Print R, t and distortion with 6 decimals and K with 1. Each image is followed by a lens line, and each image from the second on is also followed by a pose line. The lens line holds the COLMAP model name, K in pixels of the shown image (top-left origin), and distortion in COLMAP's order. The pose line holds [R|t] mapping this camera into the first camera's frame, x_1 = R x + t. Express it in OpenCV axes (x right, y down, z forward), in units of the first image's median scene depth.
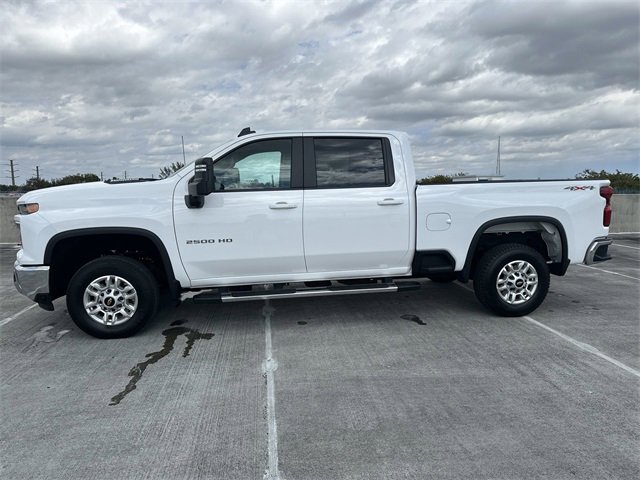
lens RADIAL K [[449.7, 0, 322.1], [0, 449.7, 239.1], [0, 0, 1]] dist [0.040052, -0.051266]
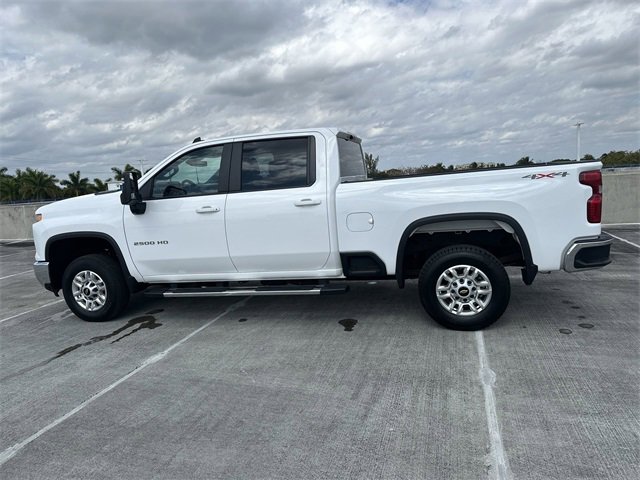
lens RADIAL K [[449.9, 0, 317.1], [0, 449.9, 234.3], [0, 0, 1]] dist [0.037876, -0.045789]
pose [[0.912774, -0.003543, -0.408449, 0.596774], [0.012088, 0.999759, 0.018340, -0.033076], [0.408285, -0.021677, 0.912597, 0.128669]]
